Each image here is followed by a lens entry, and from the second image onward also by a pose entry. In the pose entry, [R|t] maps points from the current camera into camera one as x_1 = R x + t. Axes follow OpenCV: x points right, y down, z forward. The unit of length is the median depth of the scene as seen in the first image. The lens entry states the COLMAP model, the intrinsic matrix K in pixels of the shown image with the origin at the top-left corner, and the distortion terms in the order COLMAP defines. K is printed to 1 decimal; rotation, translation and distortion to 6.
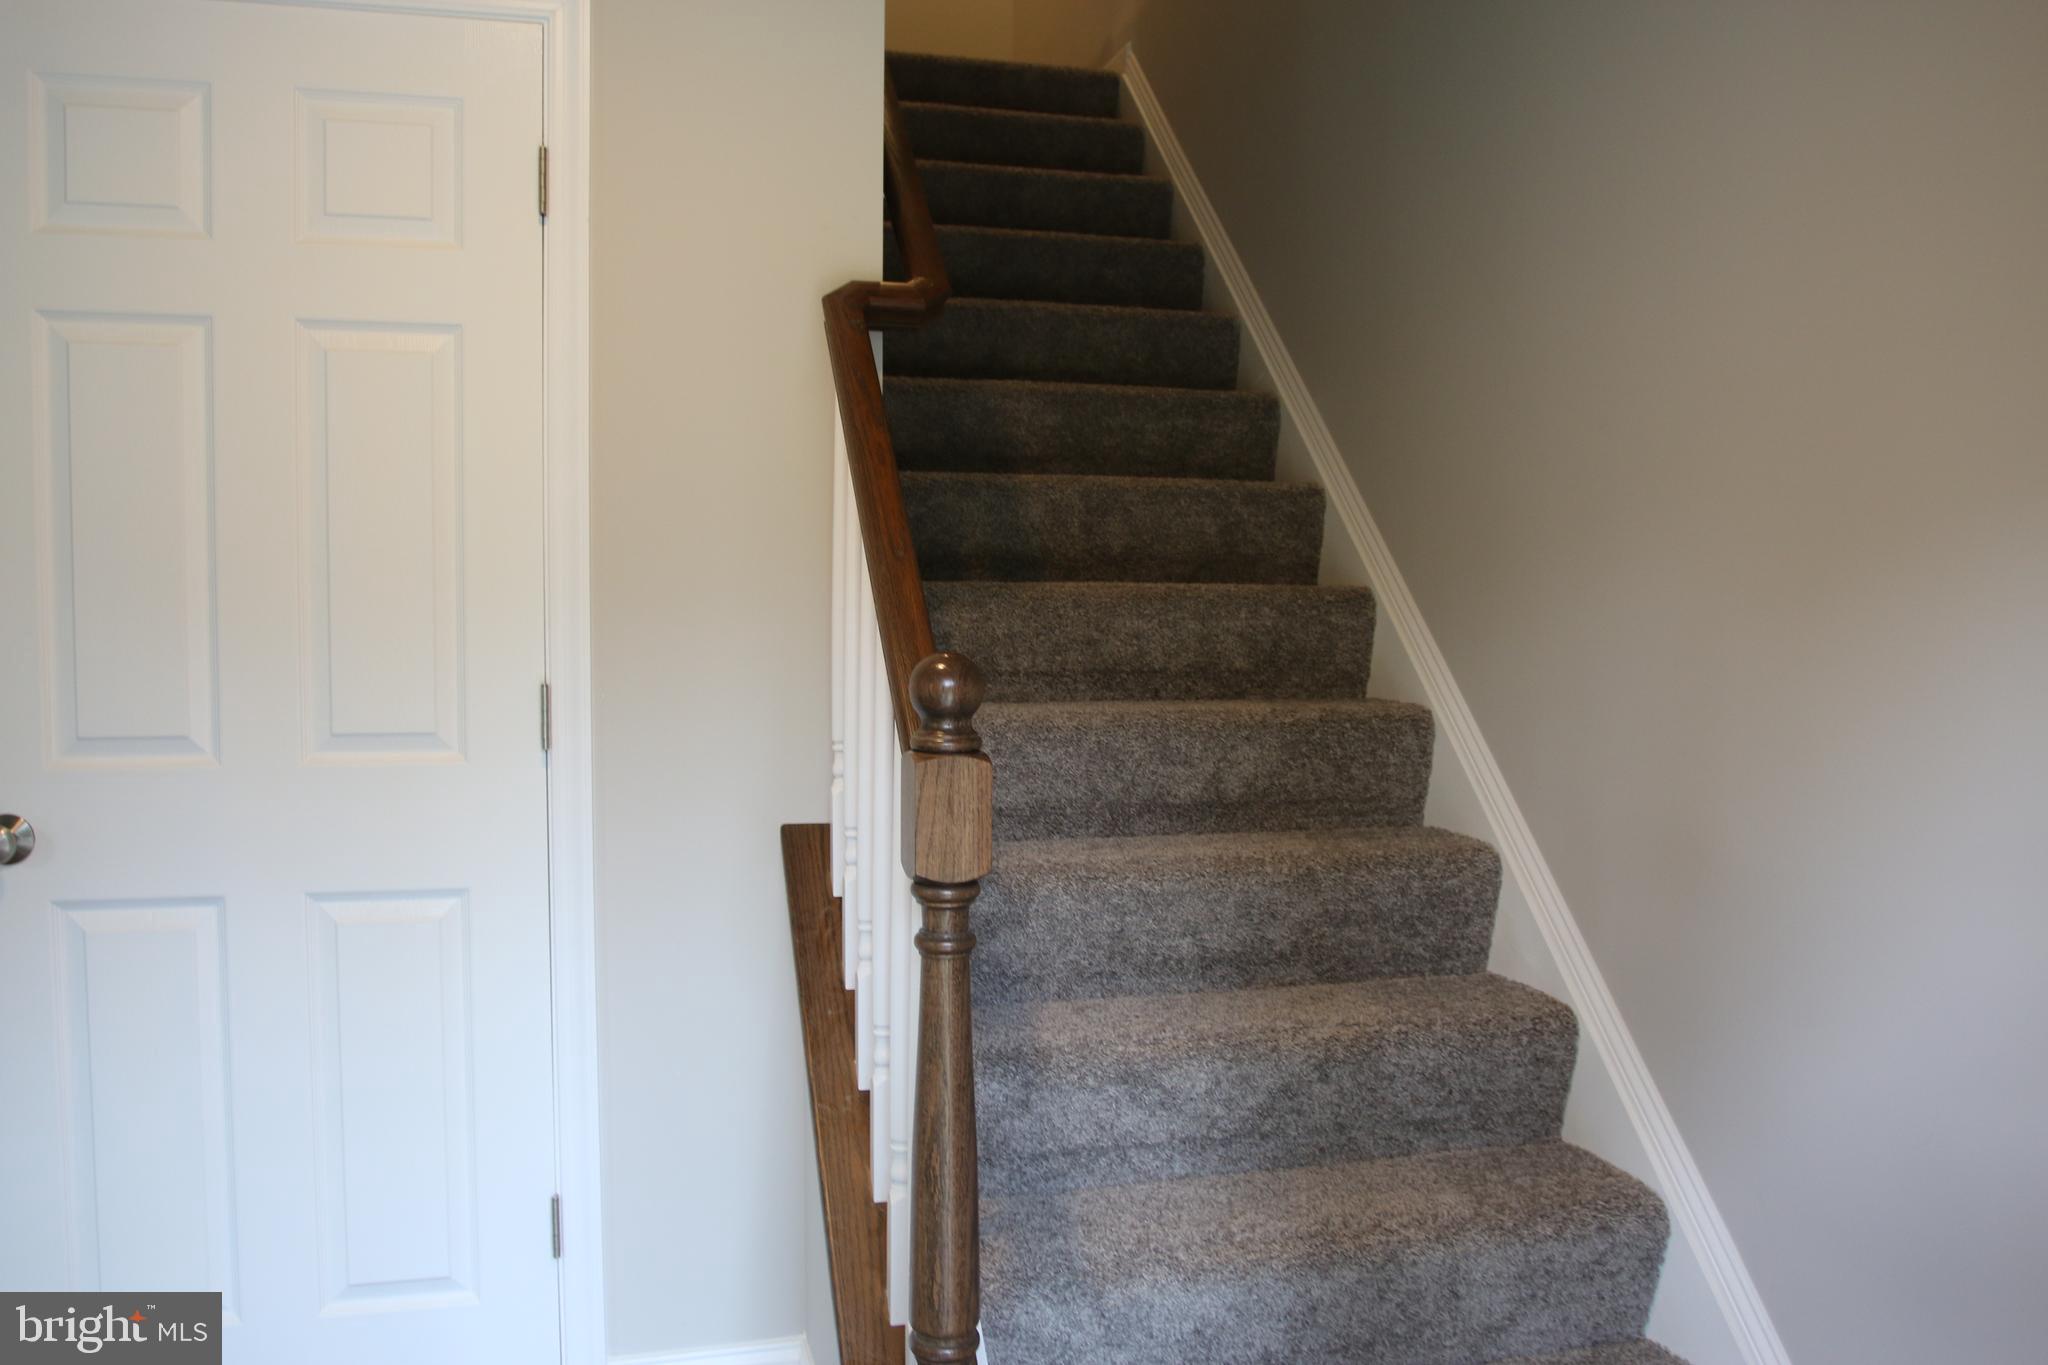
lens RADIAL K [[1589.0, 0, 1024.0], [0, 1589.0, 682.5], [0, 0, 1]] dist [-0.087567, 0.056492]
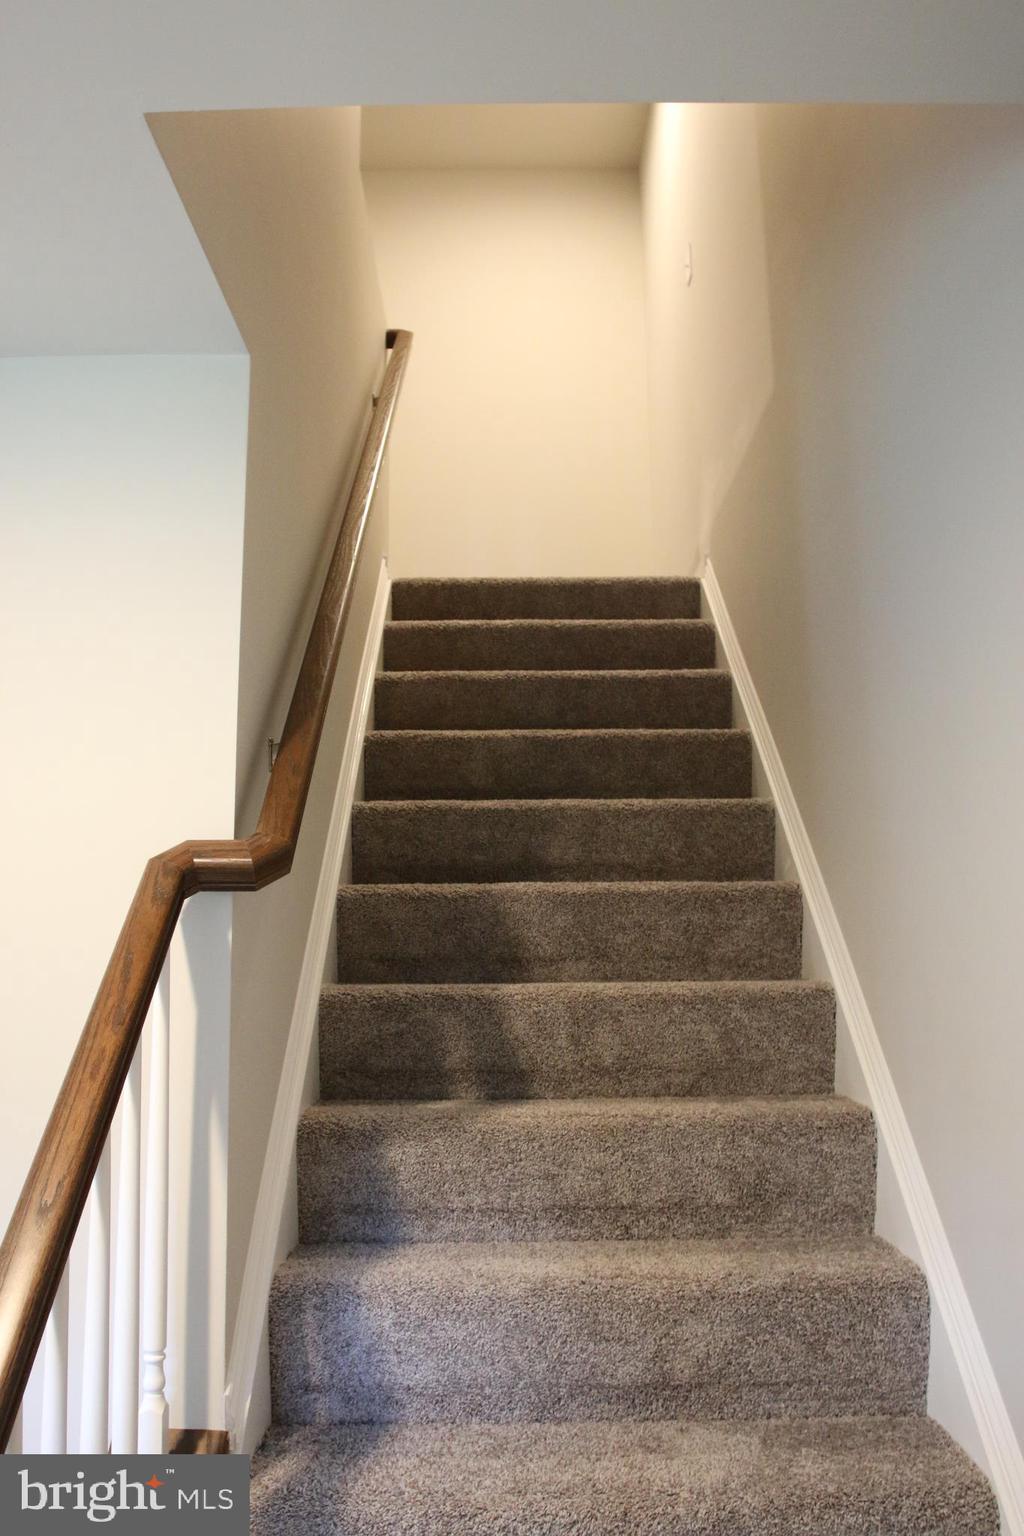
lens RADIAL K [[1191.8, 0, 512.0], [0, 1191.8, 768.0], [0, 0, 1]] dist [-0.087567, 0.056492]
pose [[0.967898, -0.052867, -0.245722, 0.202545], [0.000190, 0.977783, -0.209619, -0.114075], [0.251345, 0.202843, 0.946404, 0.277984]]
